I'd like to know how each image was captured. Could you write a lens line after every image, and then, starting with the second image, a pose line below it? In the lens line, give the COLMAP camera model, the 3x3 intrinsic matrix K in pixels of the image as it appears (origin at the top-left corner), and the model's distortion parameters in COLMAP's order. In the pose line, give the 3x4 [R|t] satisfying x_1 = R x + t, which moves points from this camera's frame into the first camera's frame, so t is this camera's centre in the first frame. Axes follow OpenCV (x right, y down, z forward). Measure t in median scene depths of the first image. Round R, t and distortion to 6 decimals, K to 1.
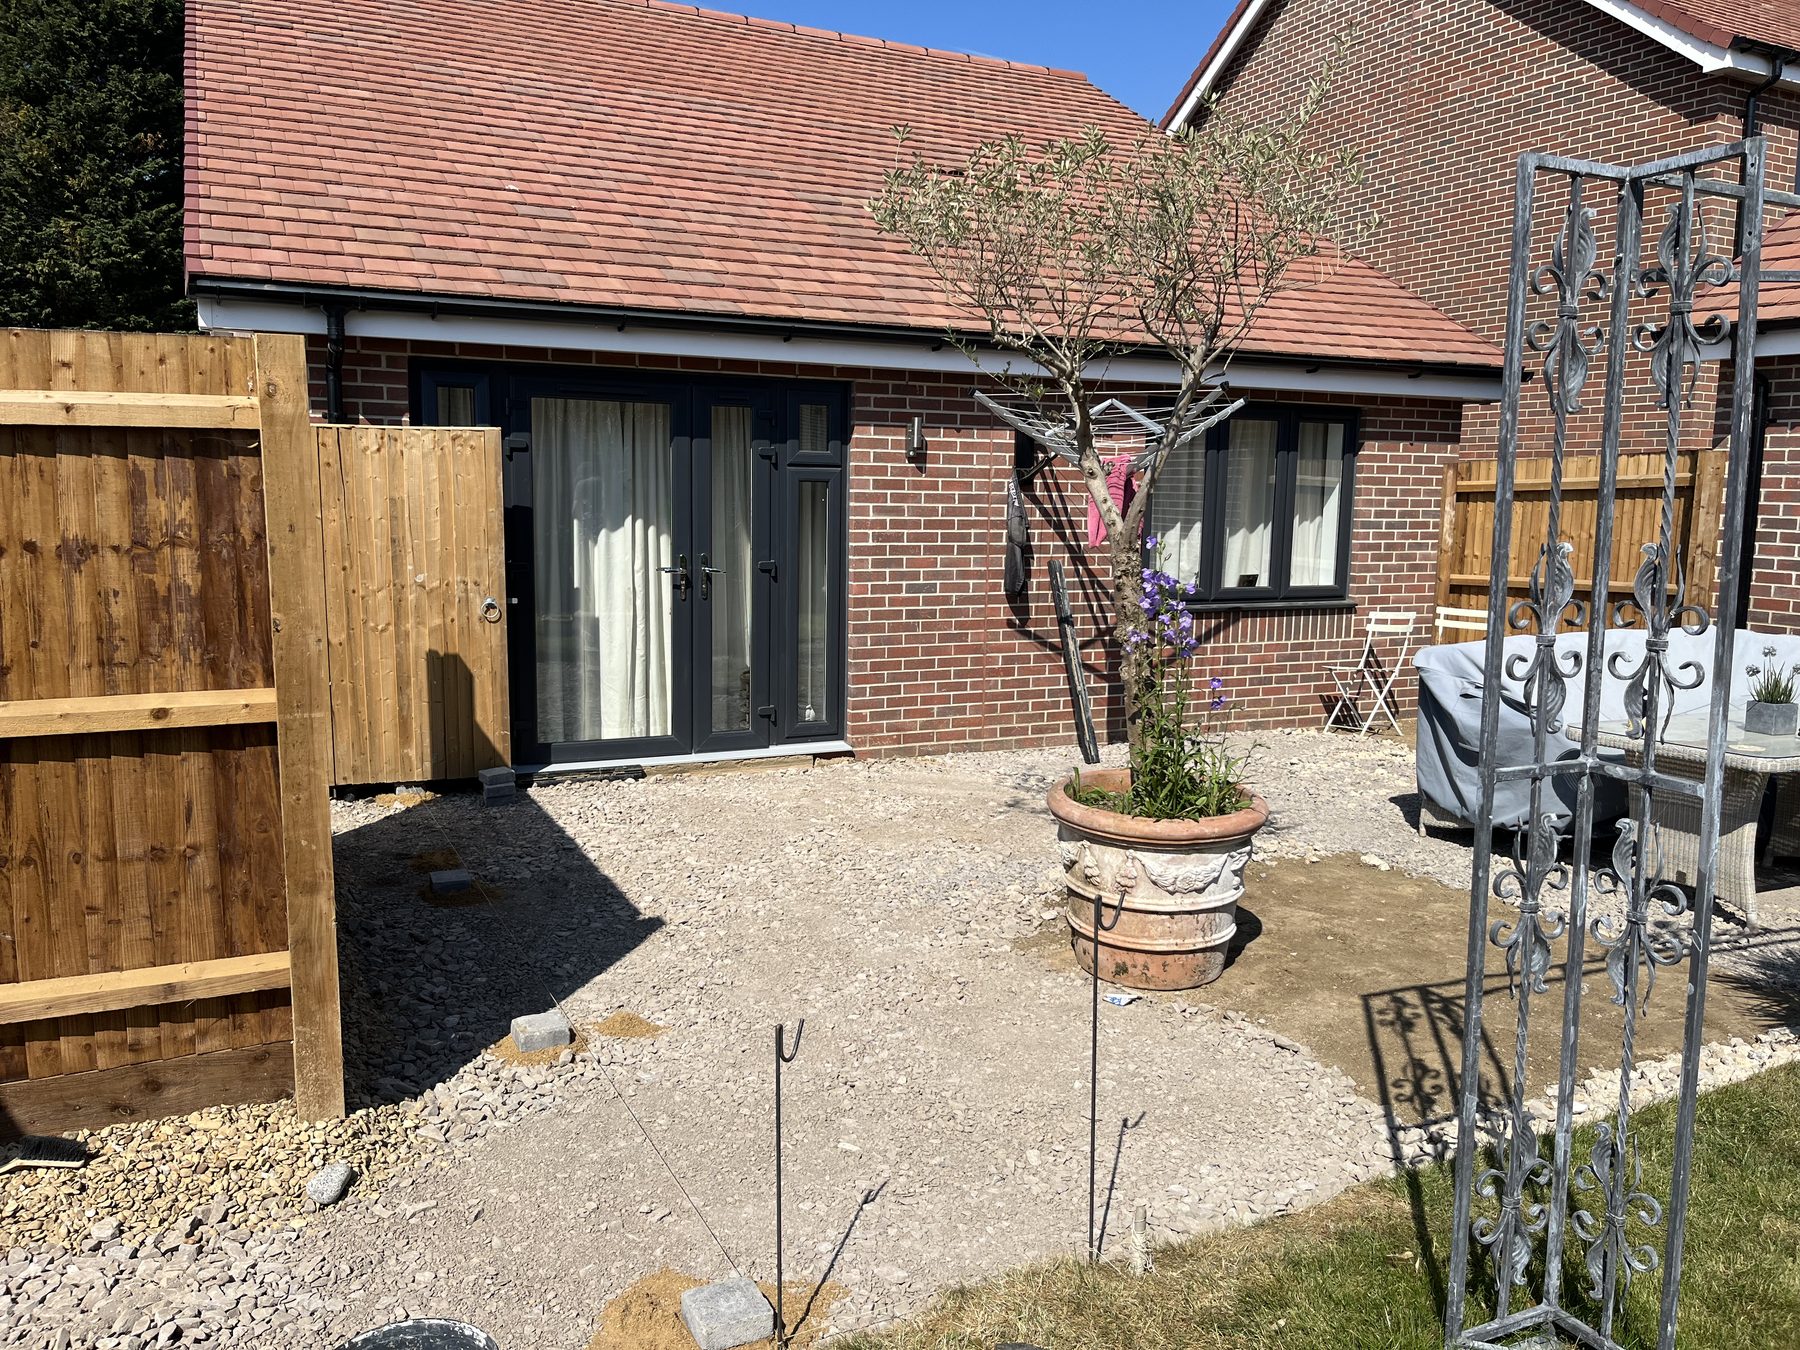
lens RADIAL K [[1383.3, 0, 900.0], [0, 1383.3, 675.0], [0, 0, 1]] dist [0.064078, -0.102973]
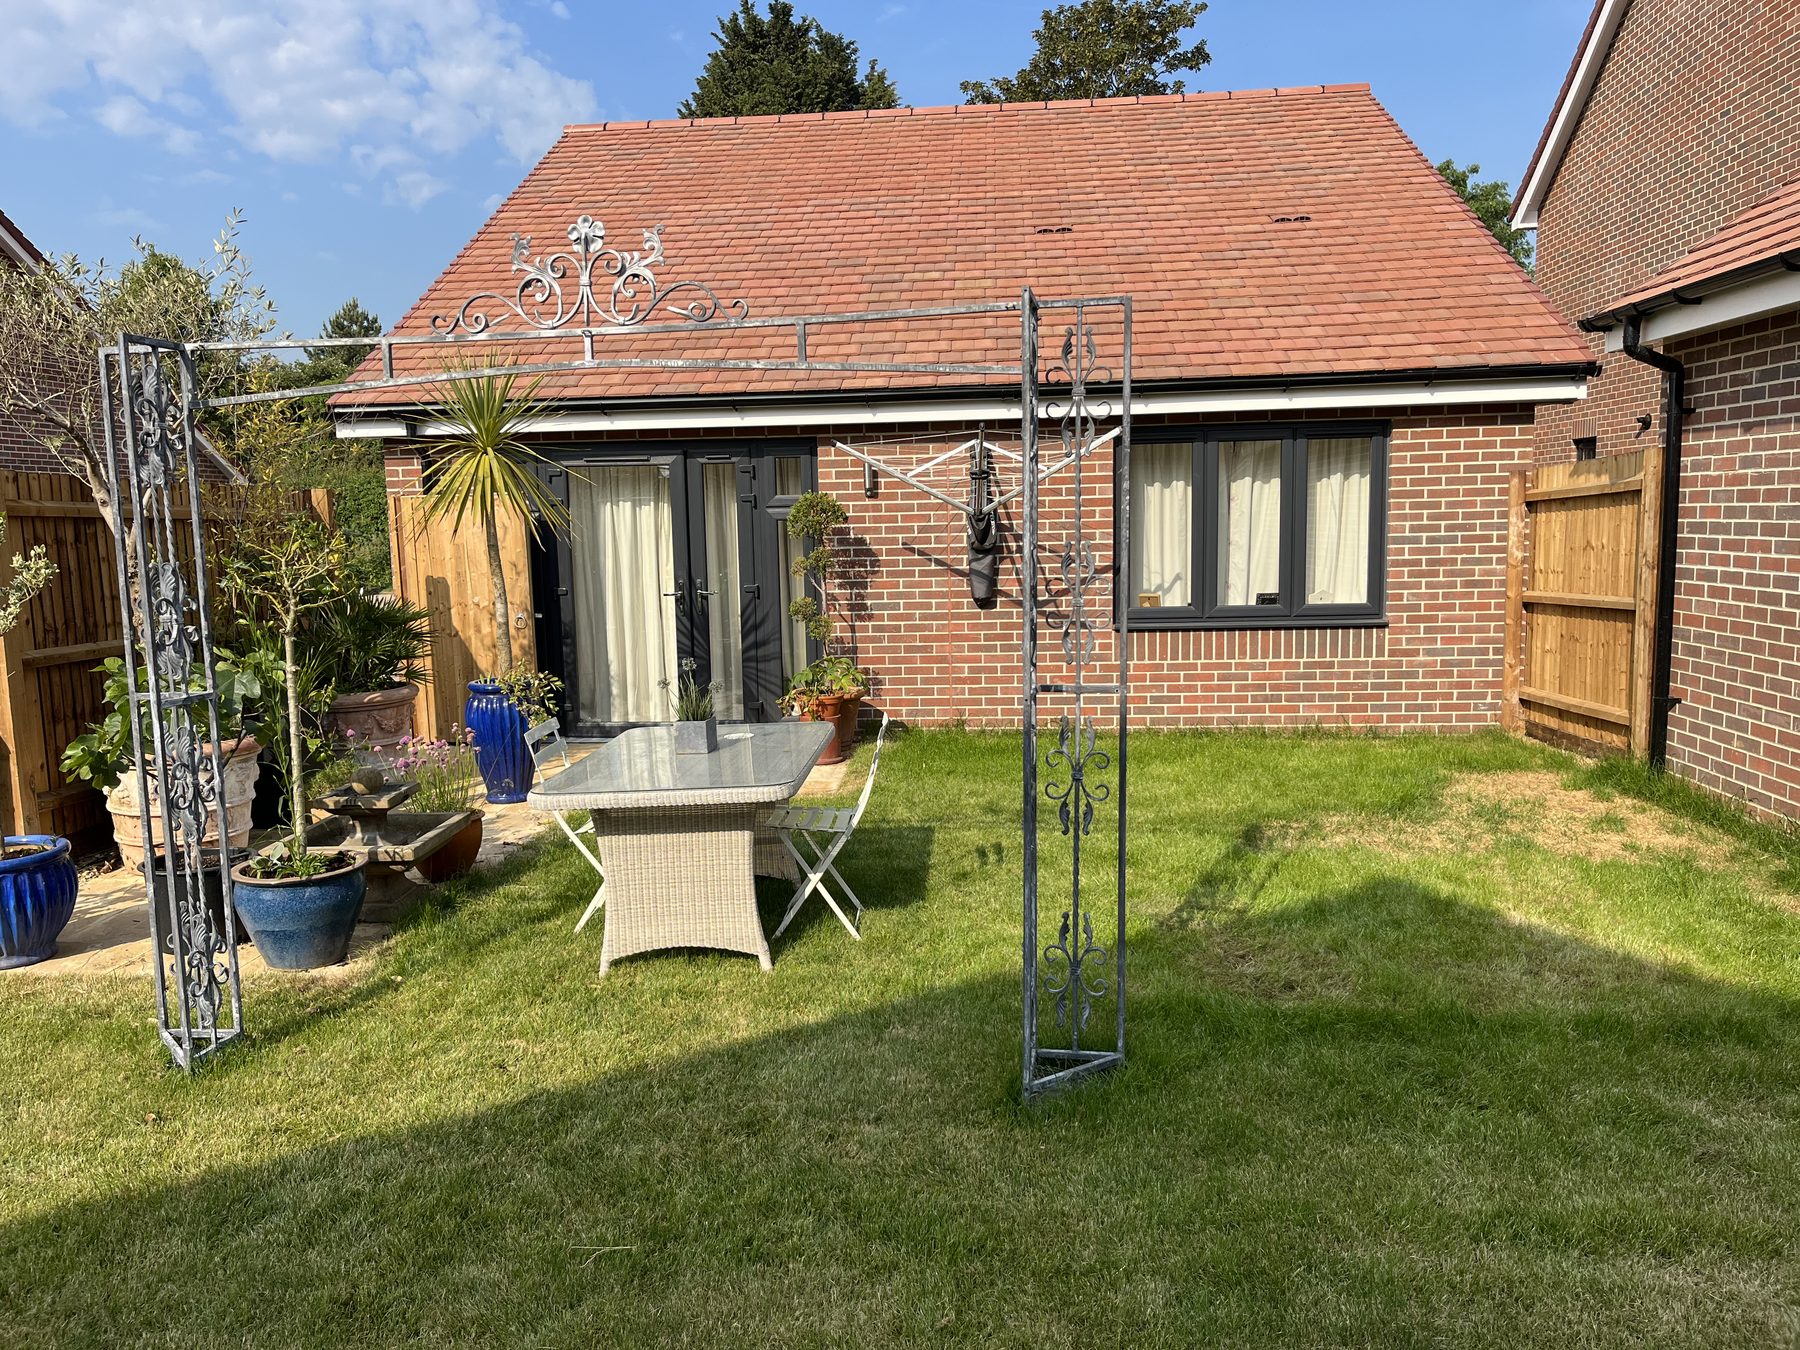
lens RADIAL K [[1358.9, 0, 881.8], [0, 1358.9, 683.8], [0, 0, 1]] dist [0.047456, -0.052316]
pose [[0.859237, 0.024149, -0.511007, 0.602697], [-0.031705, 0.999479, -0.006079, 0.009886], [0.510594, 0.021425, 0.859555, 0.008684]]
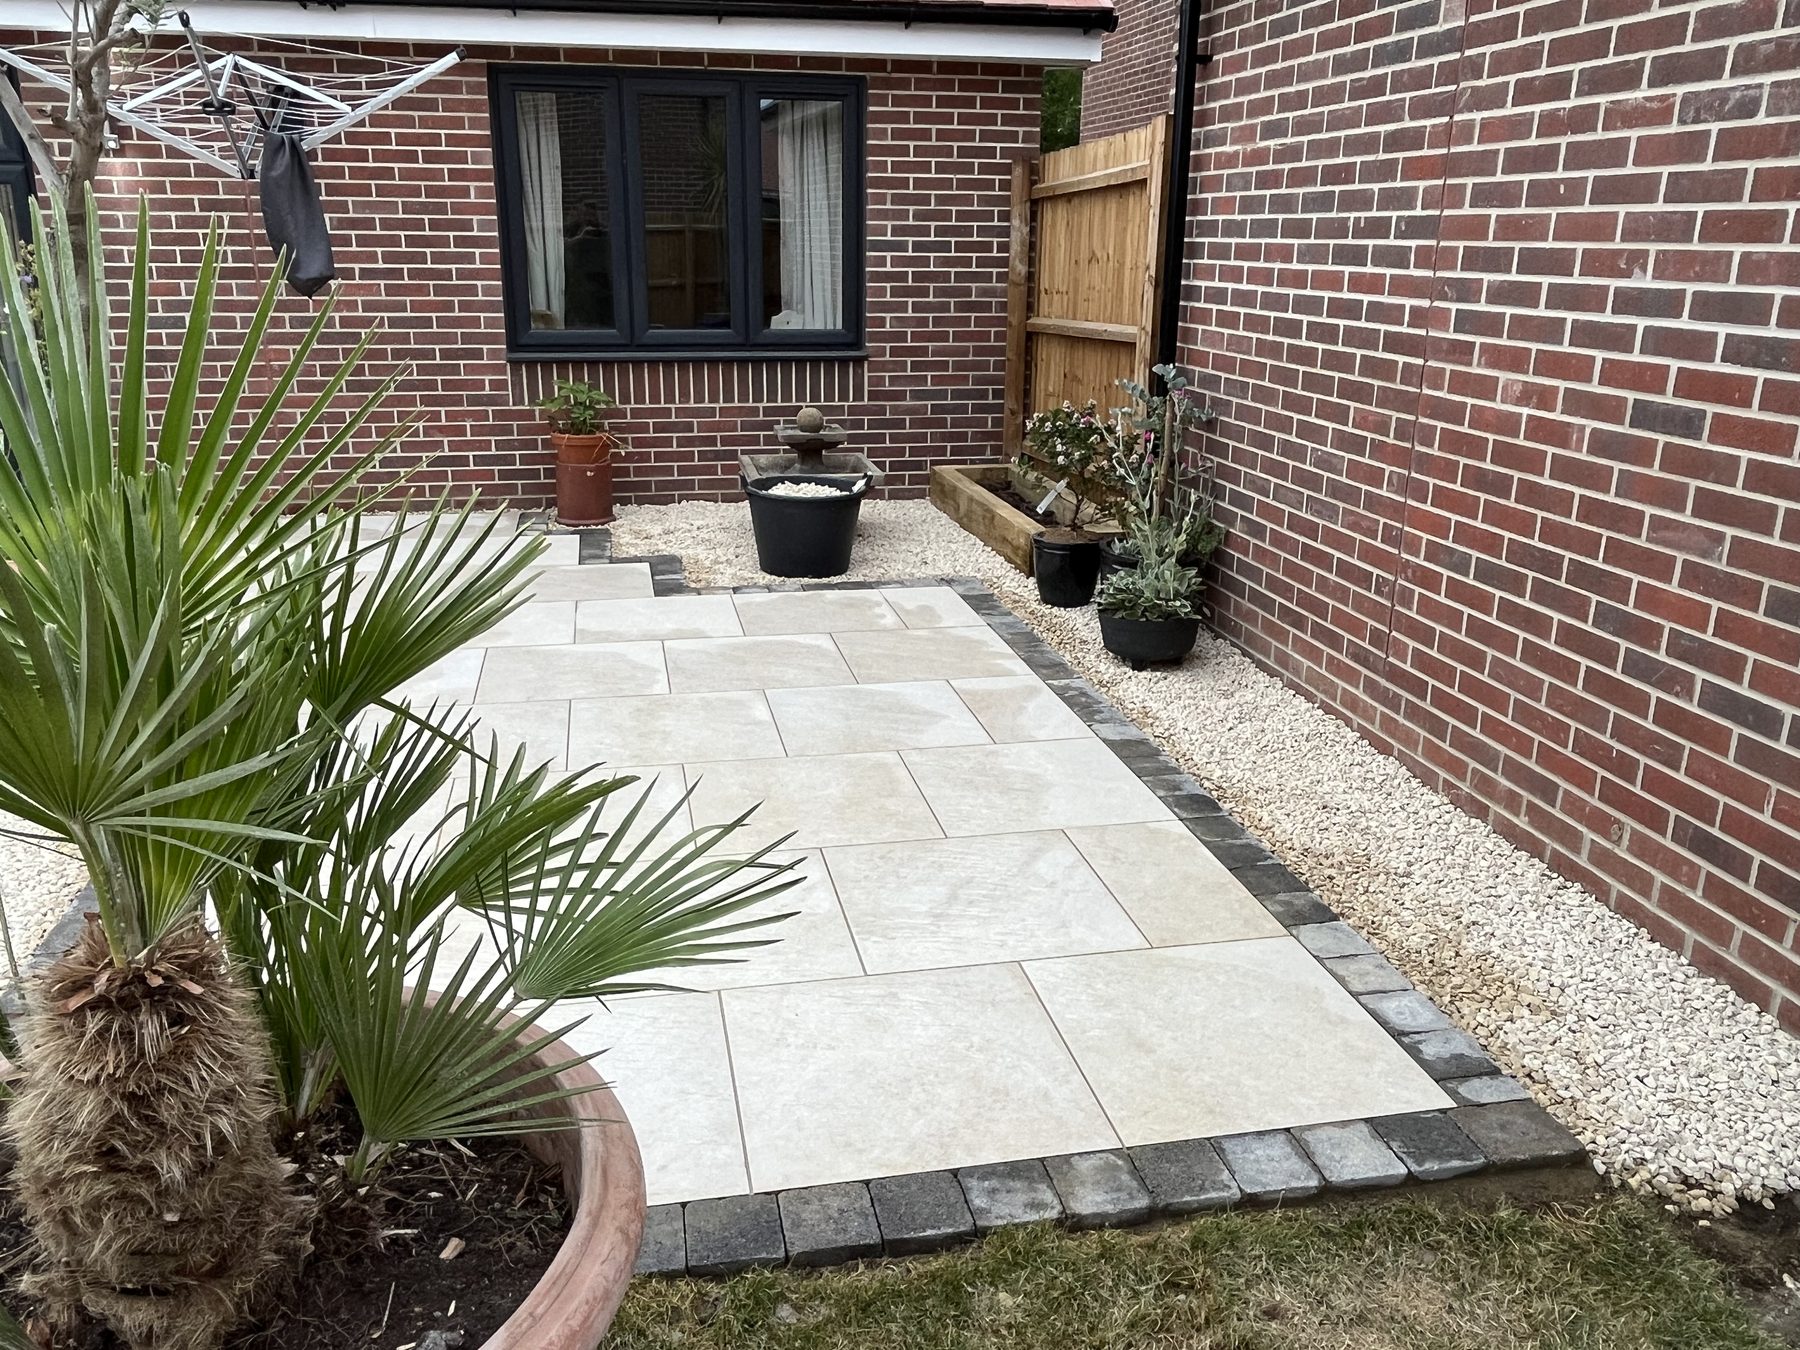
lens RADIAL K [[1371.3, 0, 886.6], [0, 1371.3, 680.2], [0, 0, 1]] dist [0.009938, -0.014394]
pose [[0.968623, 0.069017, -0.238761, 0.620721], [-0.027143, 0.984299, 0.174409, -0.009415], [0.247049, -0.162456, 0.955288, 0.314895]]
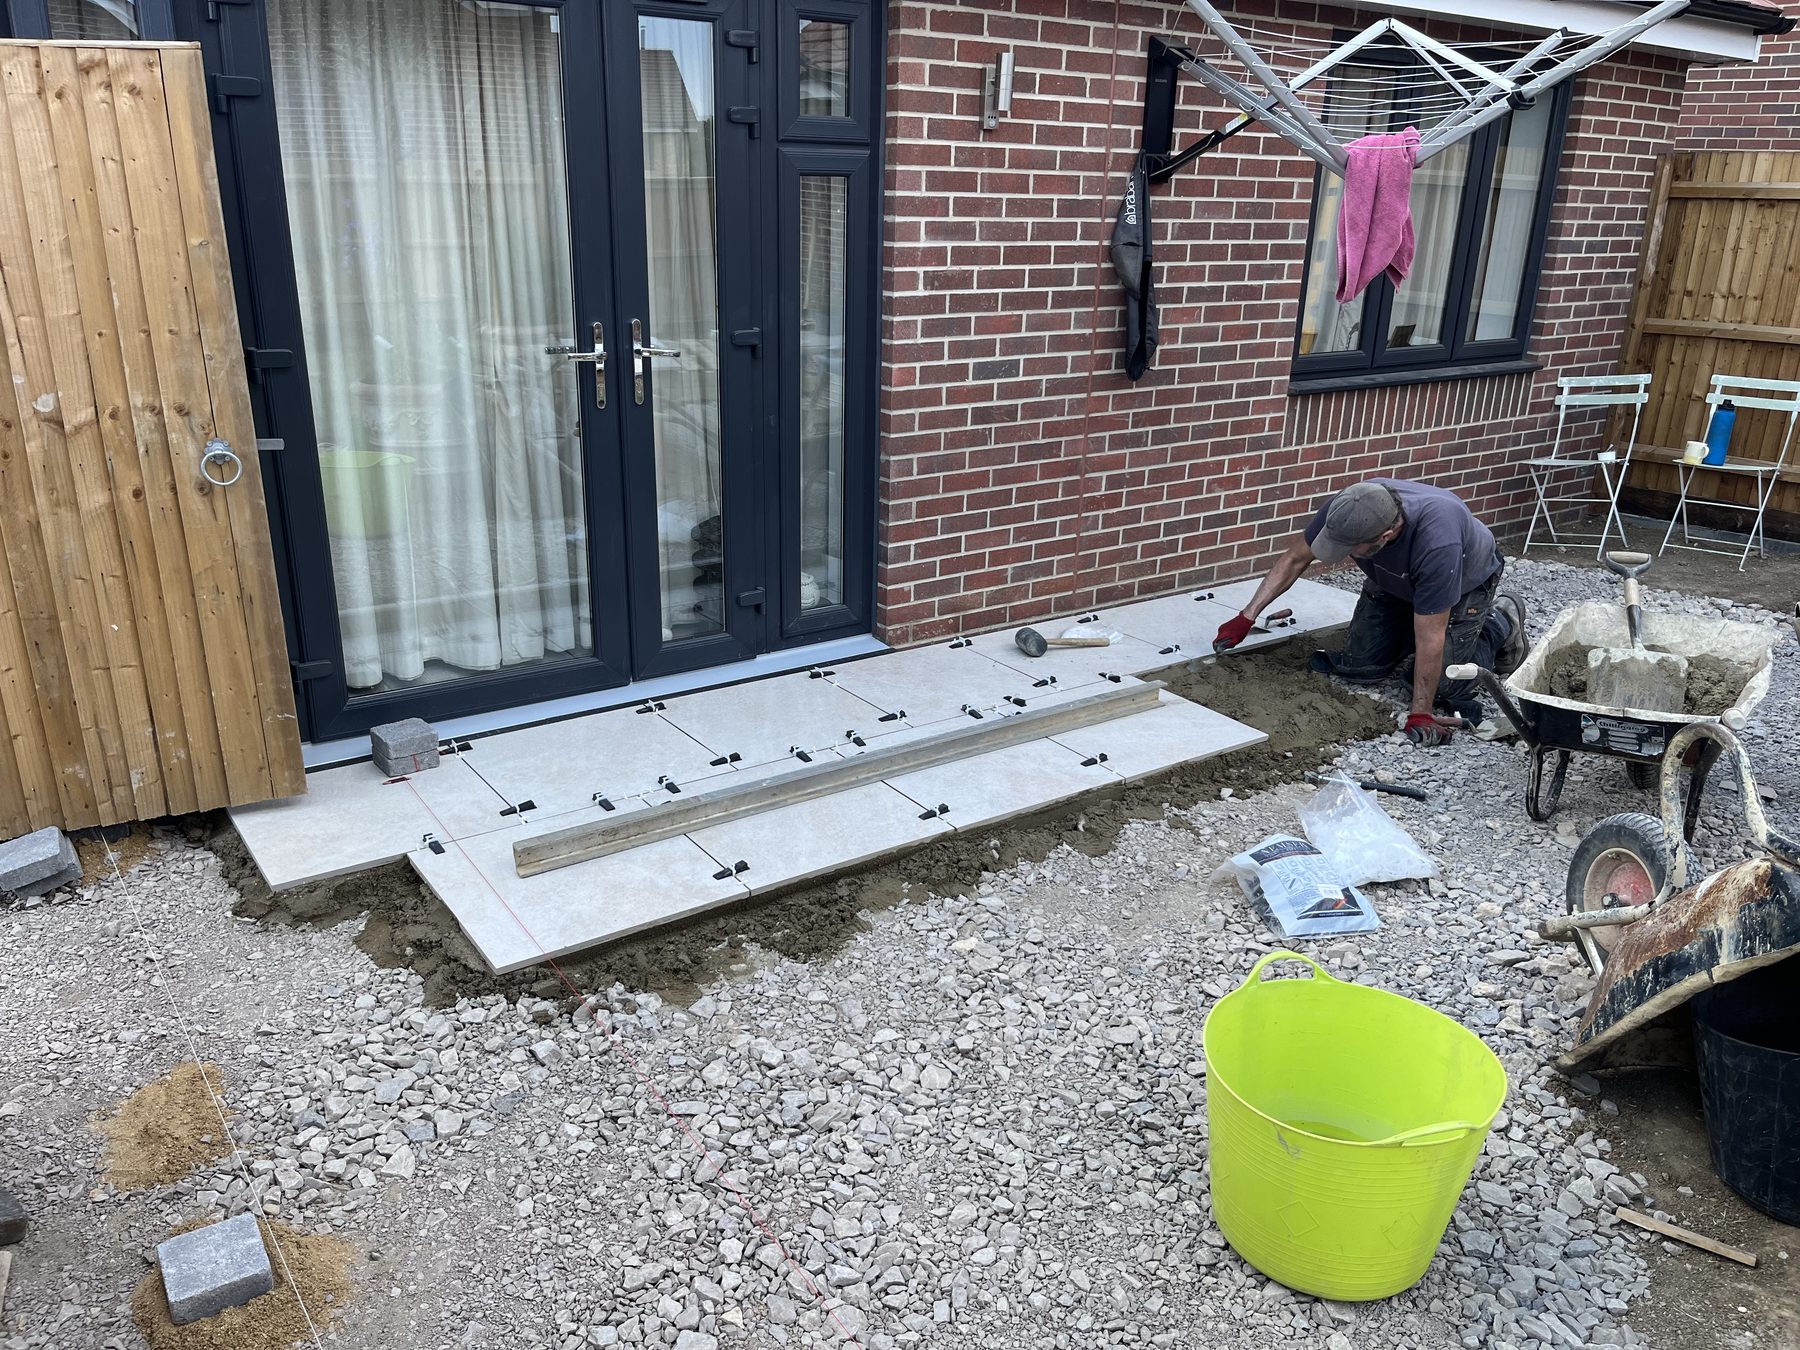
lens RADIAL K [[1383.3, 0, 900.0], [0, 1383.3, 675.0], [0, 0, 1]] dist [0.064078, -0.102973]
pose [[0.985511, -0.050916, 0.161786, -0.125778], [0.016548, 0.978192, 0.207044, -0.058515], [-0.168800, -0.201367, 0.964862, 0.415745]]
